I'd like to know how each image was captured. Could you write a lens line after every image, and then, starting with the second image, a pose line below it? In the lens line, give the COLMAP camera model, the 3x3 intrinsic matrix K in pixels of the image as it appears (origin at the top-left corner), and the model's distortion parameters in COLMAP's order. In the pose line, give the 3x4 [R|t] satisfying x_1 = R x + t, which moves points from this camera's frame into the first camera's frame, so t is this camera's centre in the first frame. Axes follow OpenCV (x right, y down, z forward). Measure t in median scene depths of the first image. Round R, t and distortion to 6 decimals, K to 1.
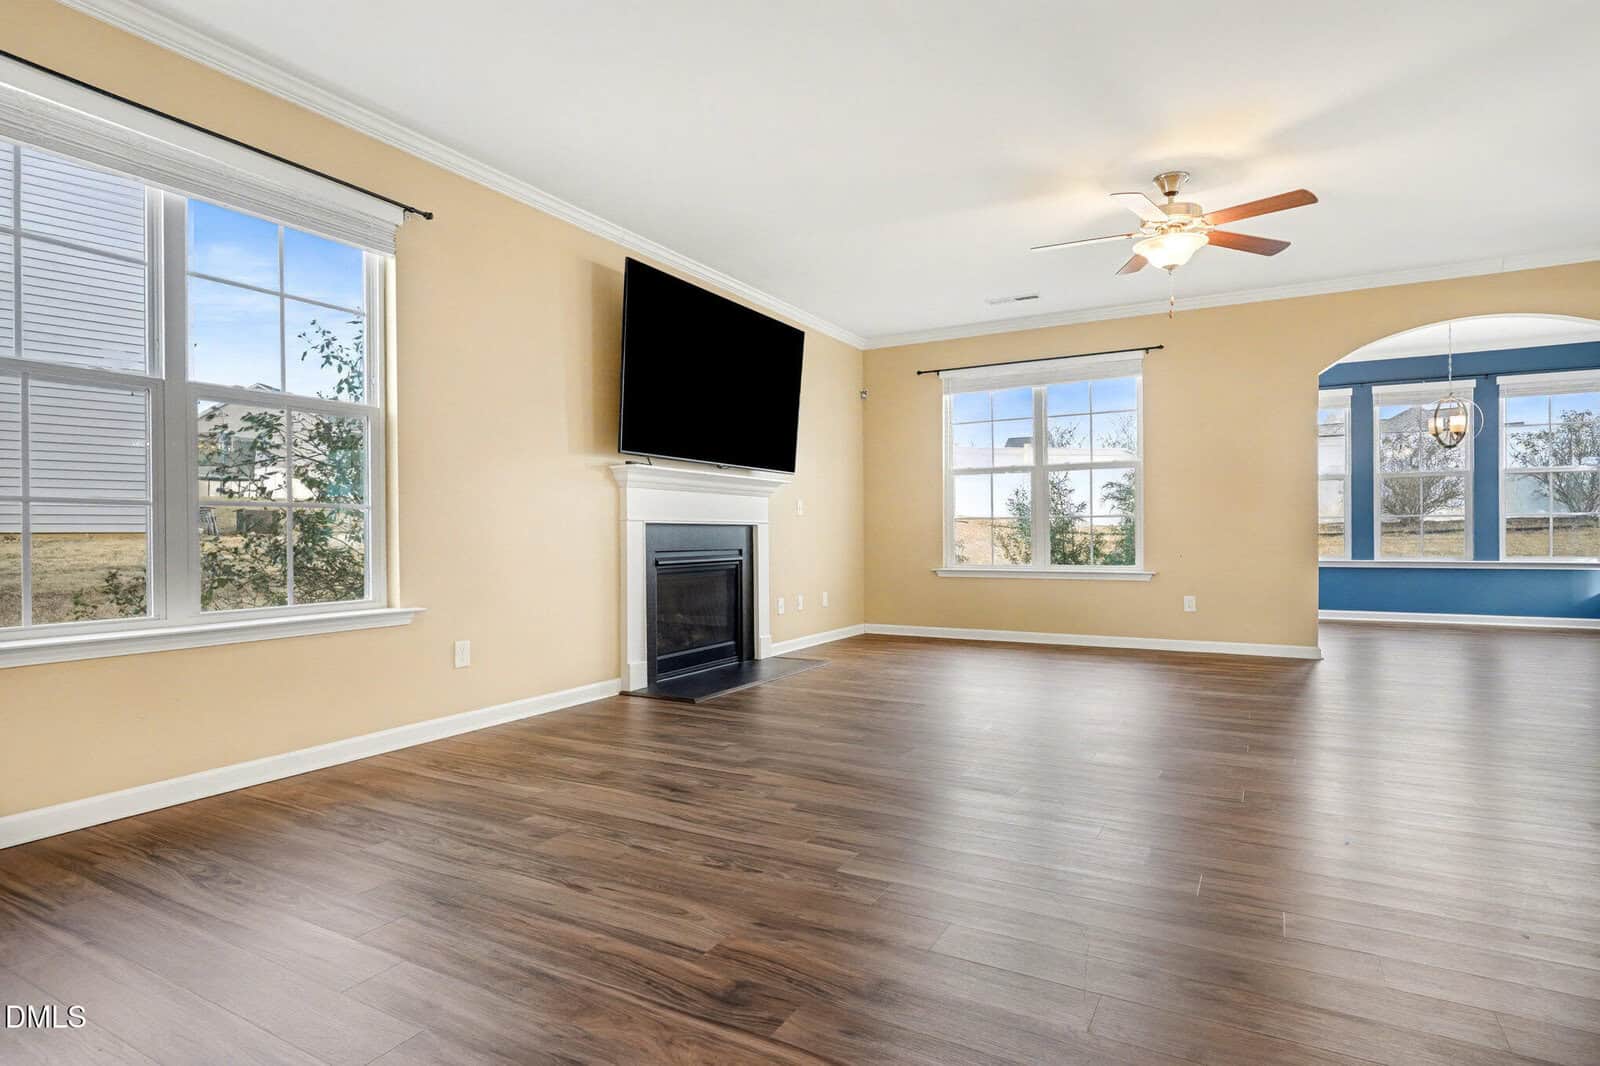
lens RADIAL K [[808.1, 0, 811.9], [0, 808.1, 533.3], [0, 0, 1]] dist [-0.000310, -0.000617]
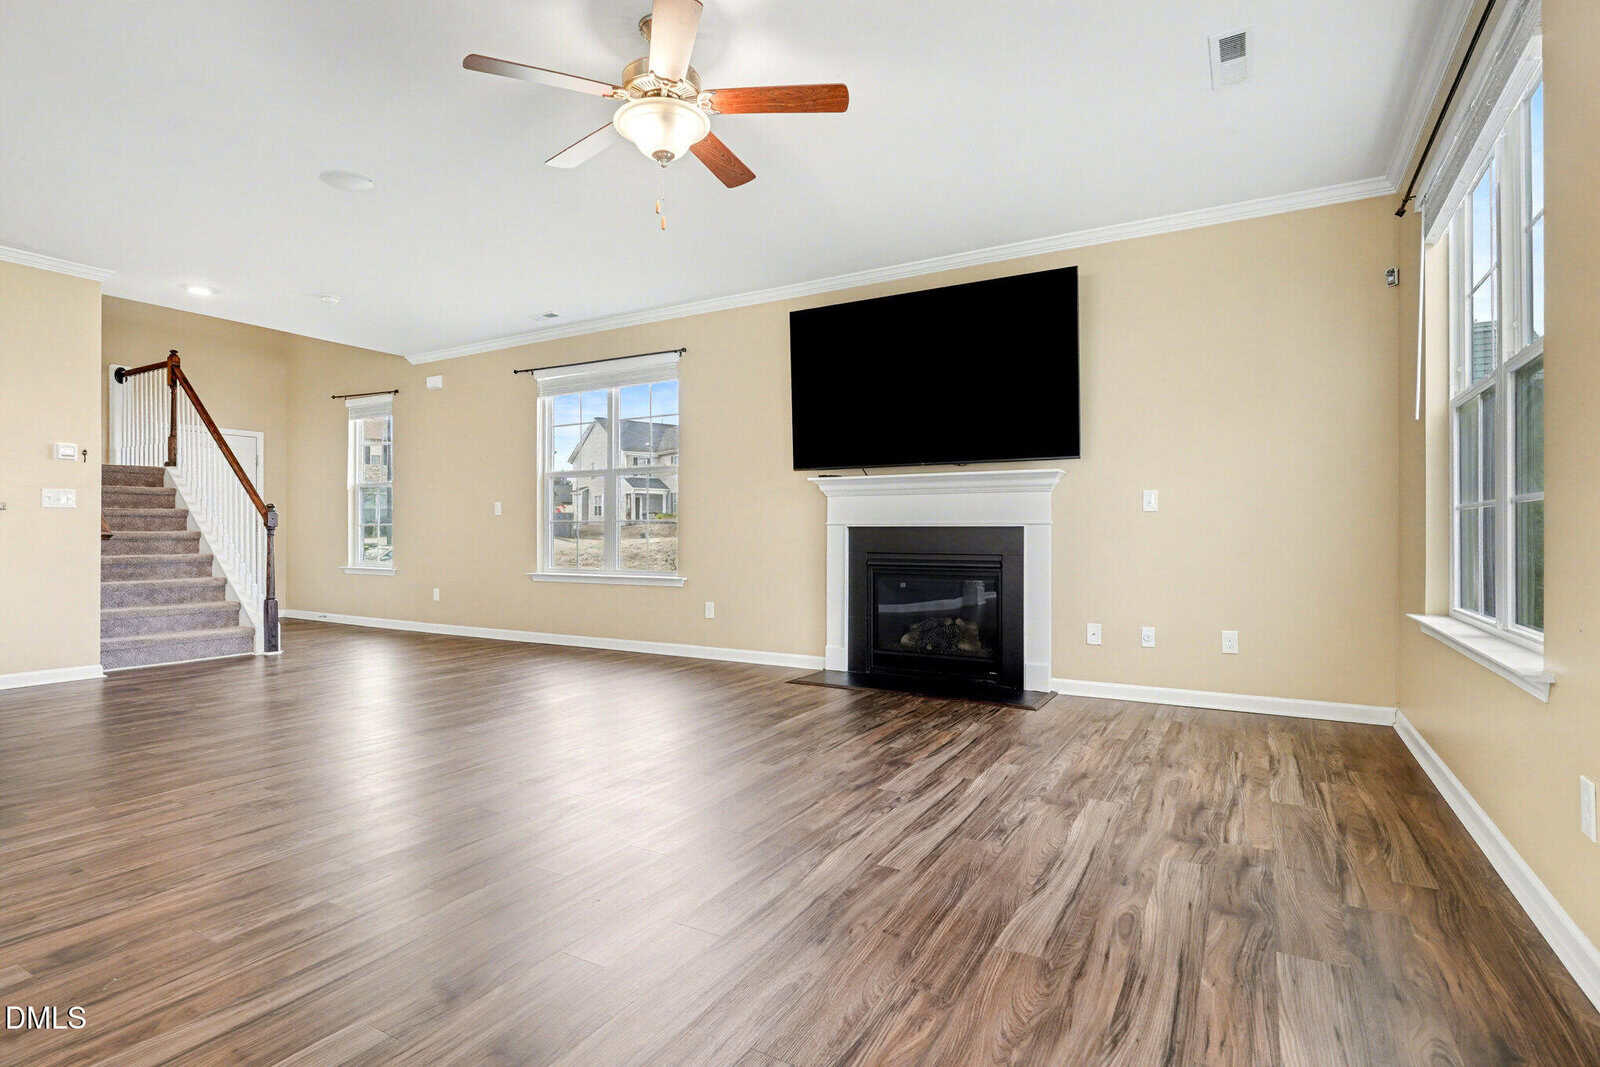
lens RADIAL K [[808.1, 0, 796.6], [0, 808.1, 535.4], [0, 0, 1]] dist [-0.000310, -0.000617]
pose [[-0.021135, 0.007548, -0.999748, 0.966218], [0.000109, 0.999972, 0.007547, -0.010433], [0.999777, 0.000050, -0.021135, 0.990807]]
